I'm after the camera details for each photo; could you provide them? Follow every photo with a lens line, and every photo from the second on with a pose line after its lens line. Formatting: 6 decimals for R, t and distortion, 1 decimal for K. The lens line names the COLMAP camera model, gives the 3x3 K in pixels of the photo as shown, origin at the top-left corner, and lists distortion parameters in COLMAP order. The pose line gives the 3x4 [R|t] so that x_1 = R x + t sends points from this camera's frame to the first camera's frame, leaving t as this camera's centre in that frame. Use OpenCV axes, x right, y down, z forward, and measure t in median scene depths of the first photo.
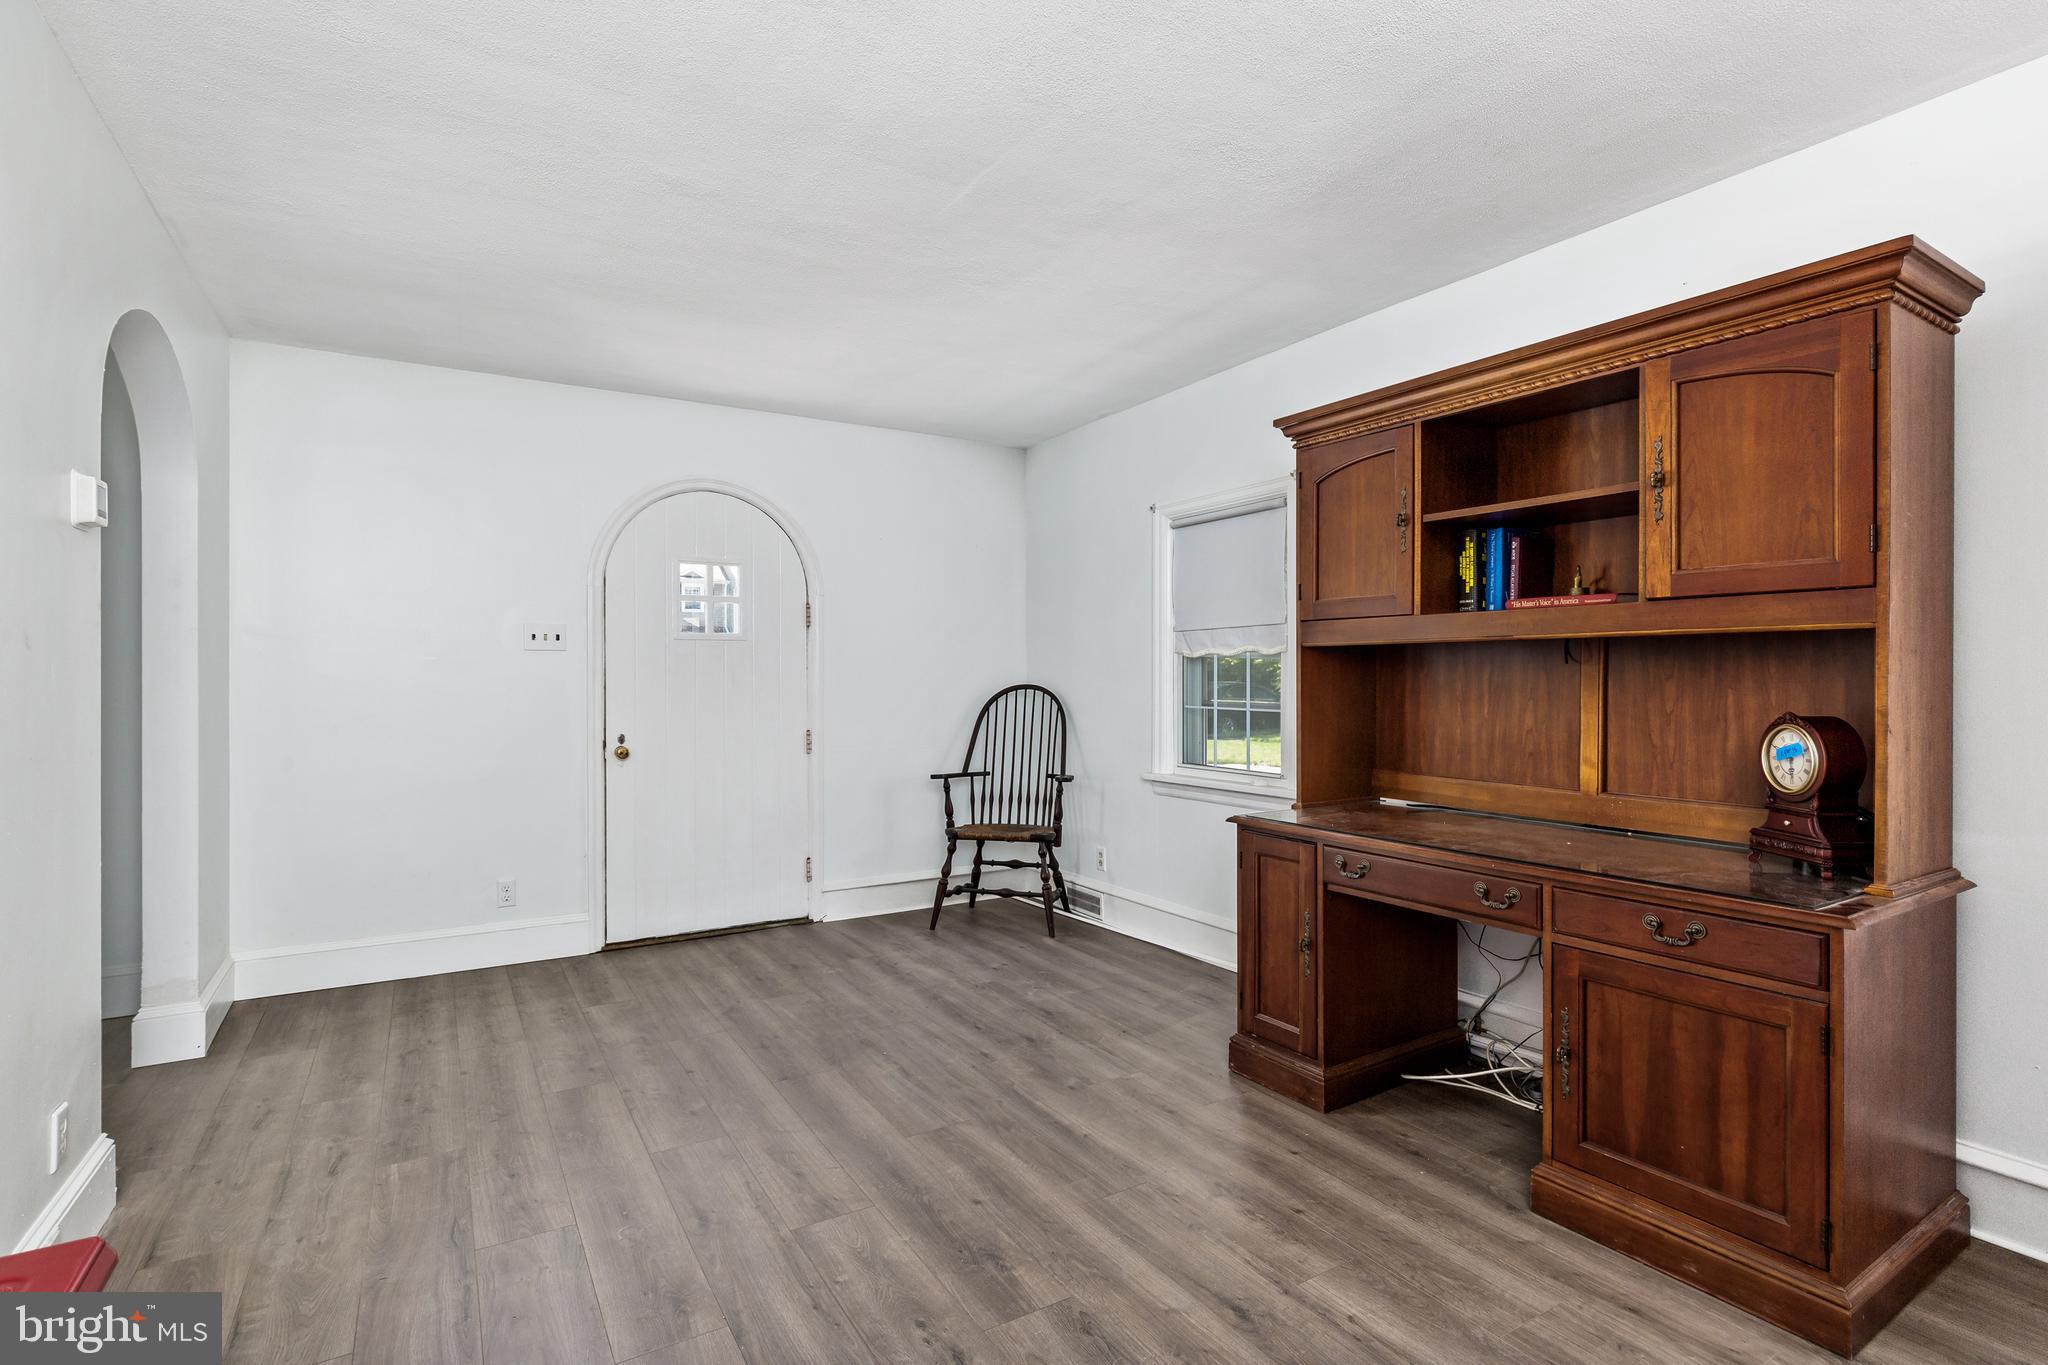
lens RADIAL K [[952.7, 0, 999.5], [0, 952.7, 674.5], [0, 0, 1]] dist [-0.001716, 0.000214]
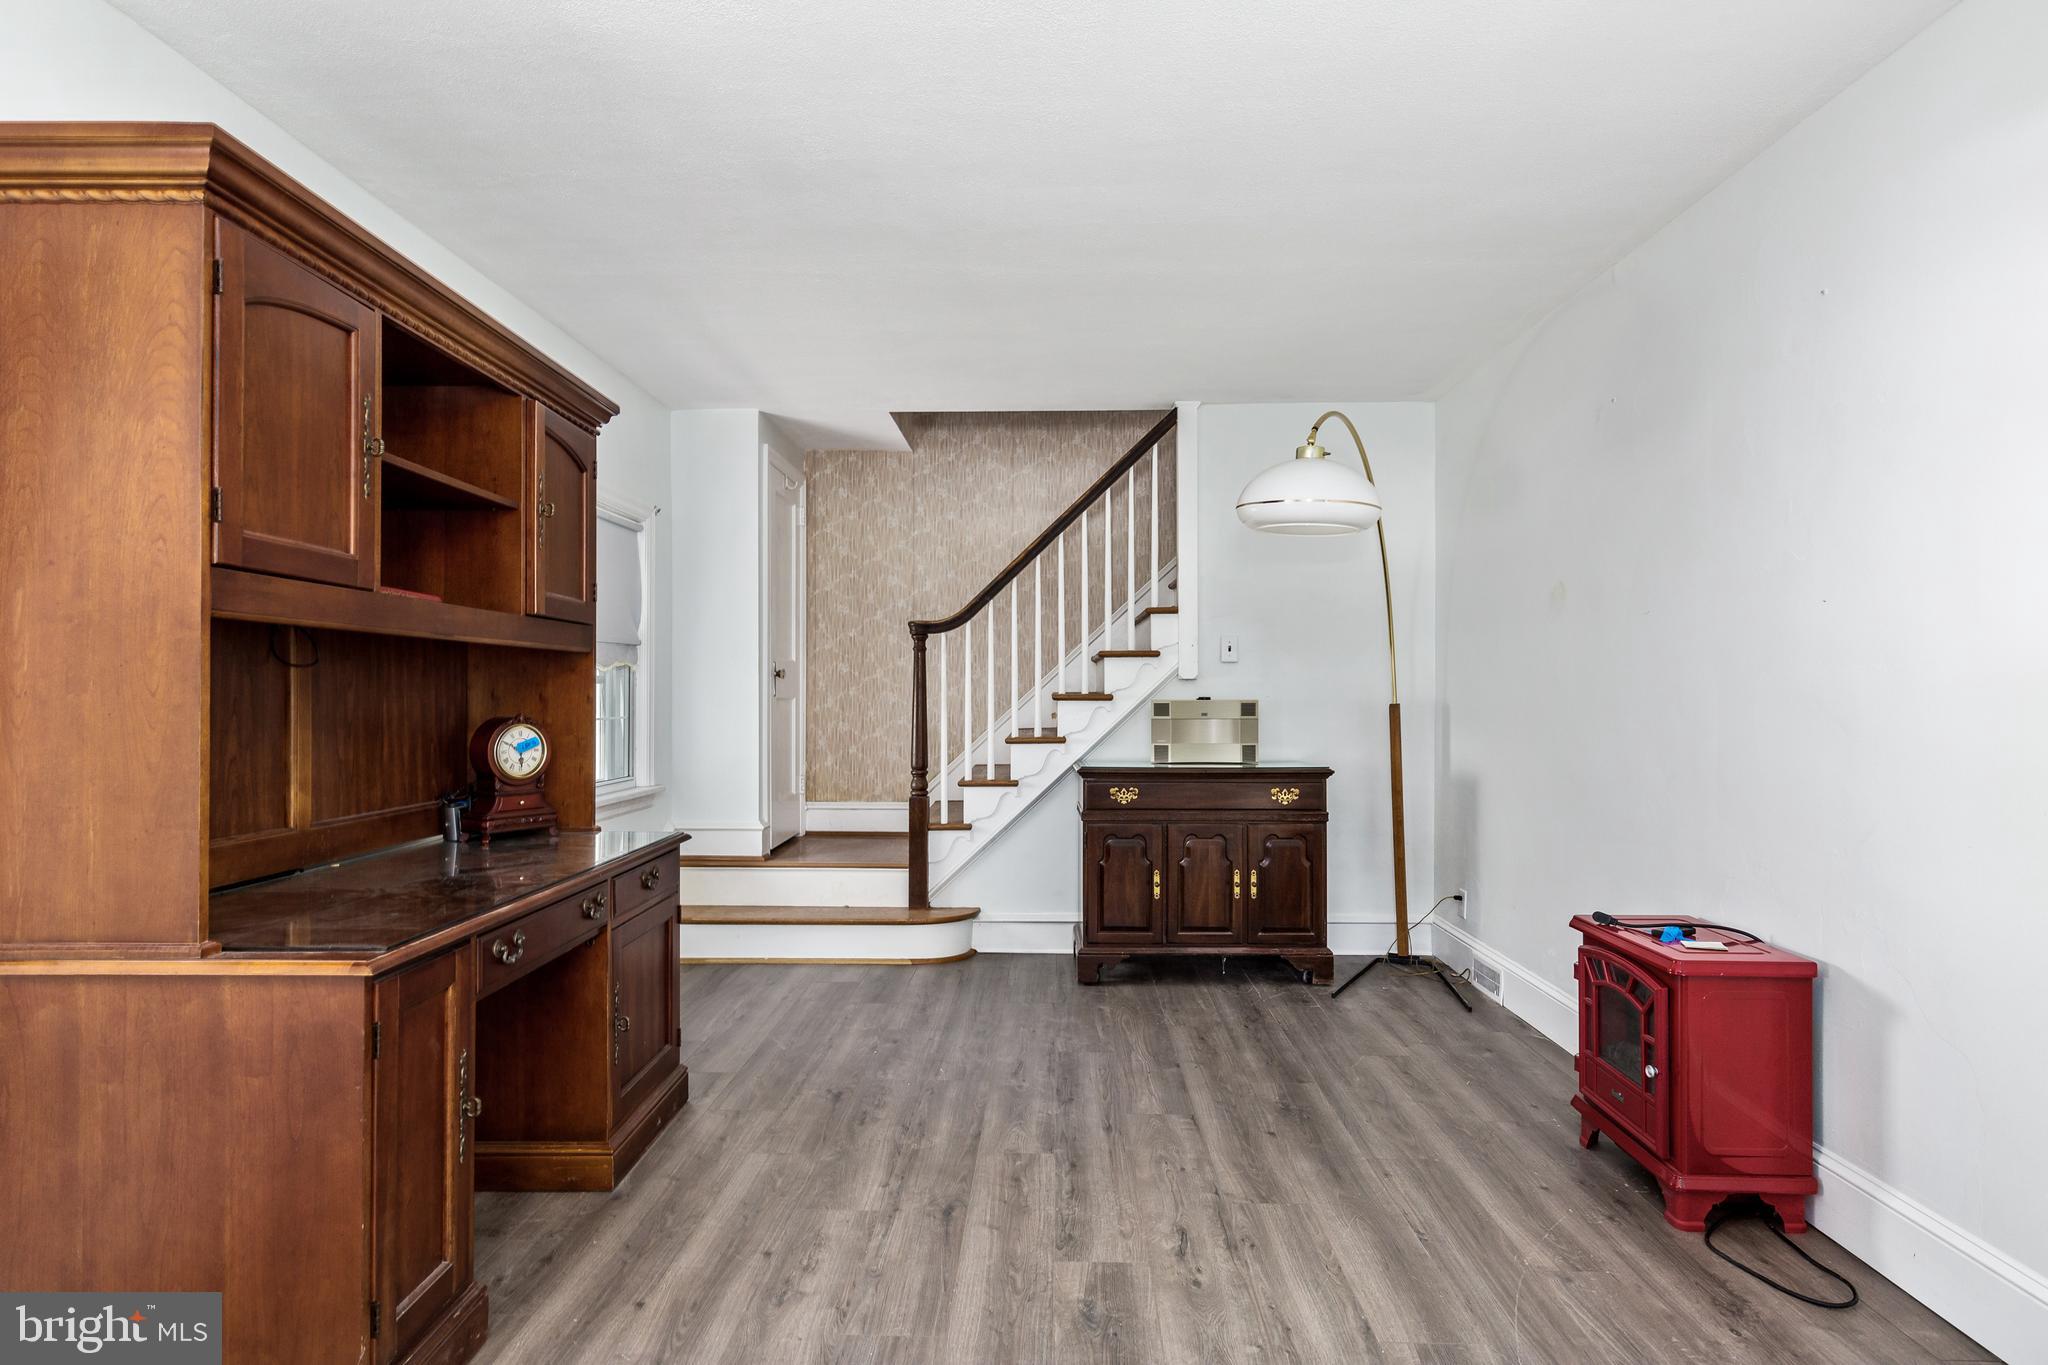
lens RADIAL K [[1138.2, 0, 1032.5], [0, 1138.2, 686.8], [0, 0, 1]] dist [0.001718, -0.000568]
pose [[-0.858345, 0.001854, 0.513070, -0.504549], [-0.002882, 0.999960, -0.008435, 0.014304], [-0.513065, -0.008718, -0.858305, 1.900716]]
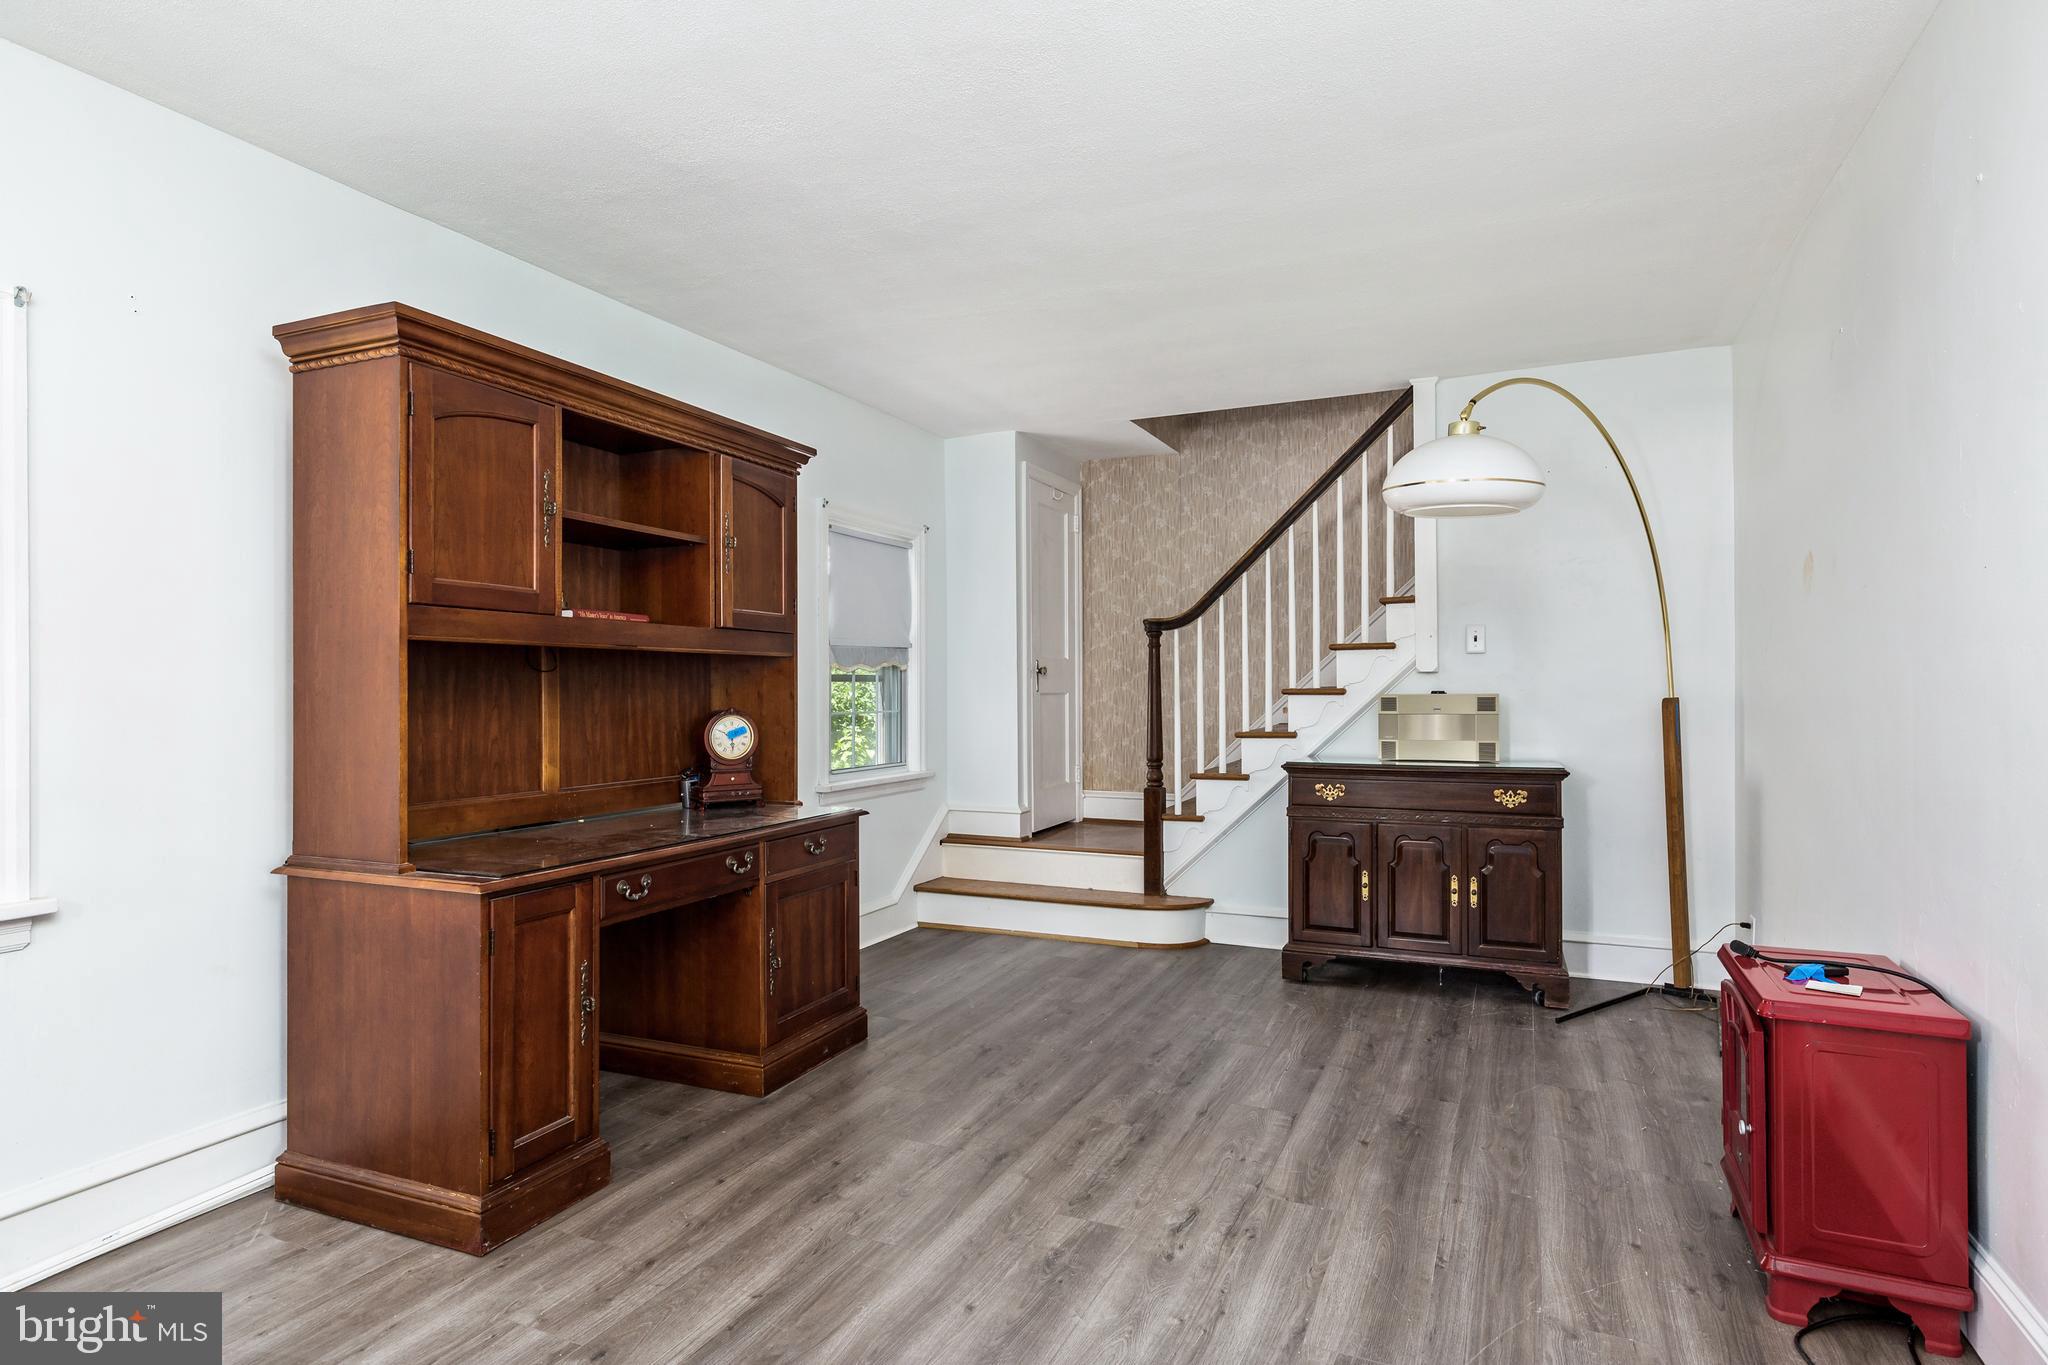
lens RADIAL K [[1138.2, 0, 1011.0], [0, 1138.2, 682.3], [0, 0, 1]] dist [0.001718, -0.000568]
pose [[-0.572152, 0.006762, 0.820120, -0.928503], [0.001433, 0.999973, -0.007245, 0.012901], [-0.820146, -0.002970, -0.572146, 1.652419]]
